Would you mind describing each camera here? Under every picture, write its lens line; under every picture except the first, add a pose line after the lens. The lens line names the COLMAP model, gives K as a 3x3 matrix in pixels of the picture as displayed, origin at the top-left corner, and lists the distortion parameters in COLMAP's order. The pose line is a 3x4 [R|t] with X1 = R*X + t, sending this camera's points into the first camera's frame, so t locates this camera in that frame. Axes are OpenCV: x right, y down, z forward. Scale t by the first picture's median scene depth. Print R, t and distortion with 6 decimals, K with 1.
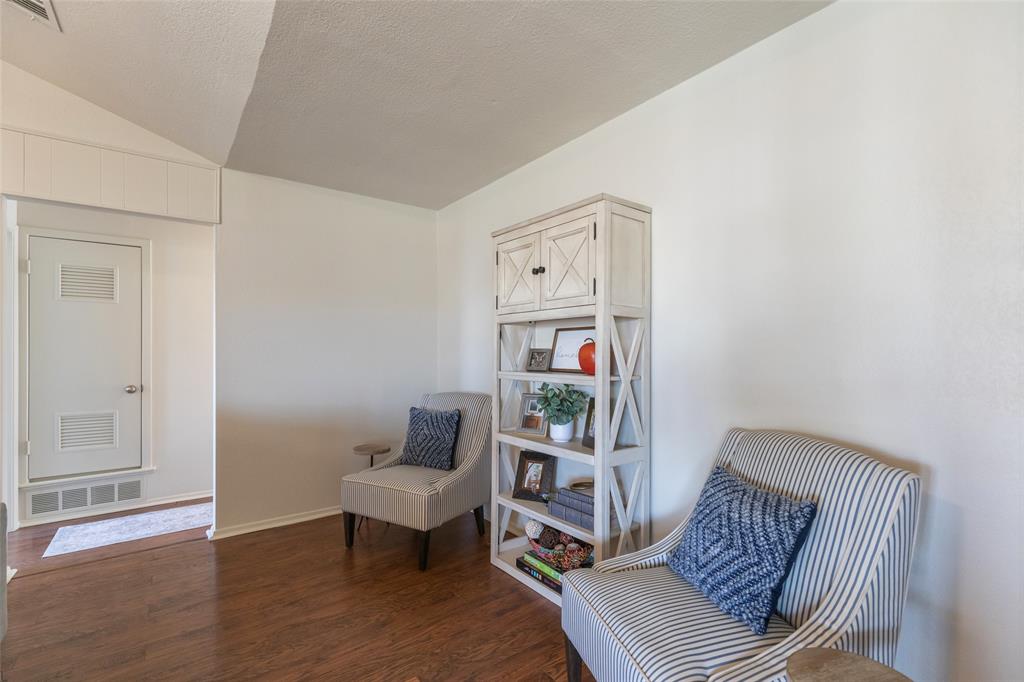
lens RADIAL K [[458.1, 0, 530.9], [0, 458.1, 347.8], [0, 0, 1]] dist [0.000781, -0.000207]
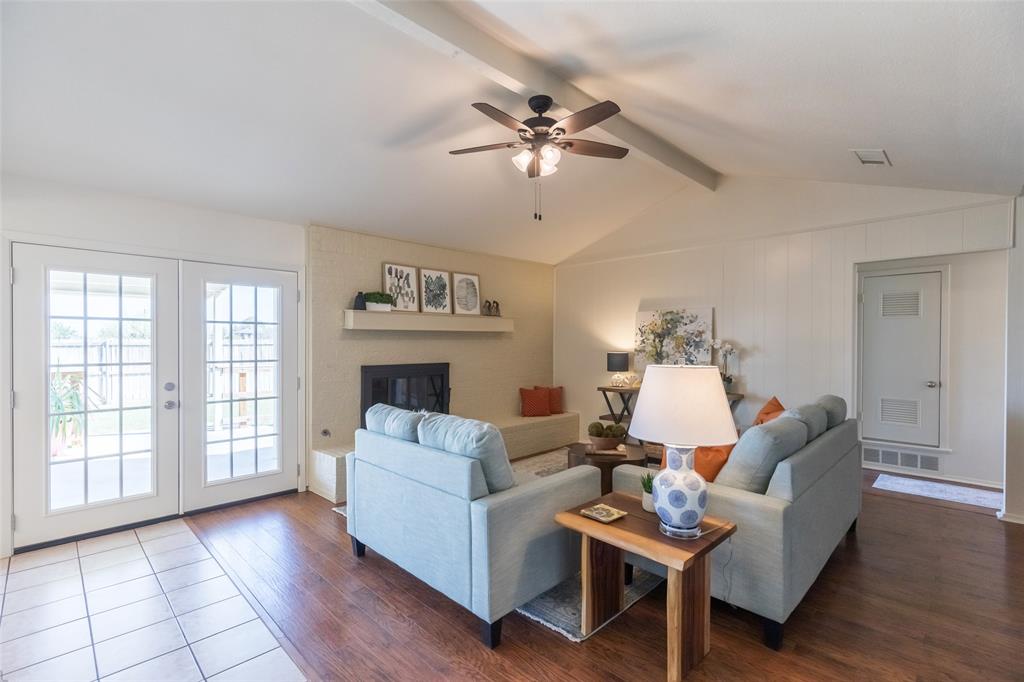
lens RADIAL K [[460.2, 0, 508.1], [0, 460.2, 346.7], [0, 0, 1]] dist [0.001121, 0.000514]
pose [[0.111415, 0.016375, -0.993639, 0.366506], [0.005554, 0.999838, 0.017100, -0.058454], [0.993758, -0.007424, 0.111306, -0.425970]]
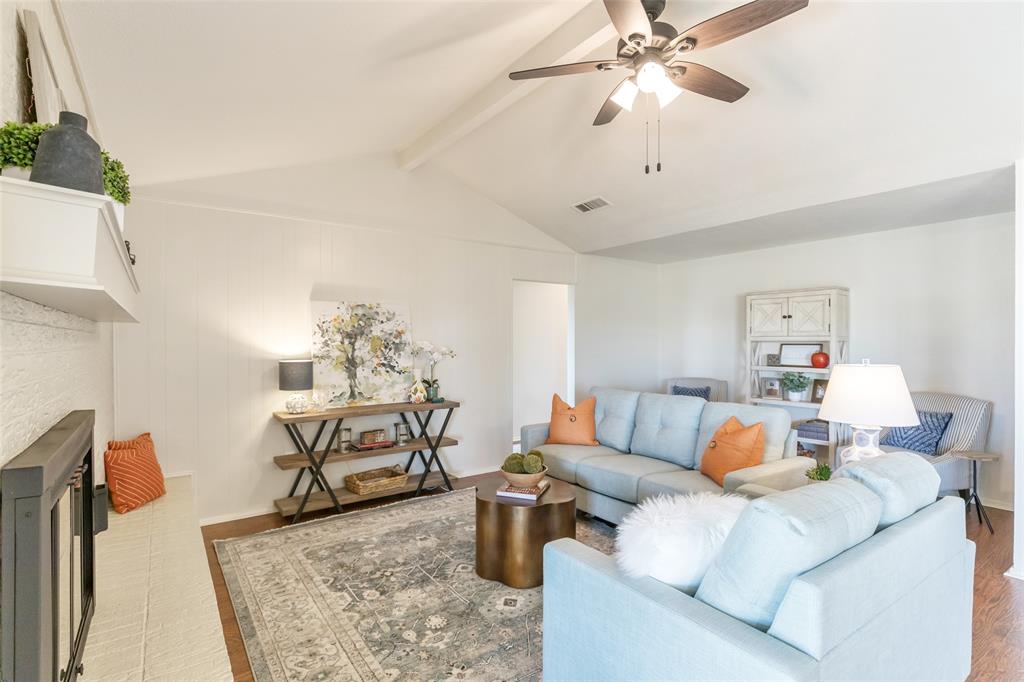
lens RADIAL K [[482.9, 0, 494.3], [0, 482.9, 340.4], [0, 0, 1]] dist [-0.004549, -0.000394]
pose [[0.997868, 0.002634, -0.065218, -1.017285], [-0.002383, 0.999989, 0.003926, -0.060580], [0.065227, -0.003762, 0.997863, -1.091116]]
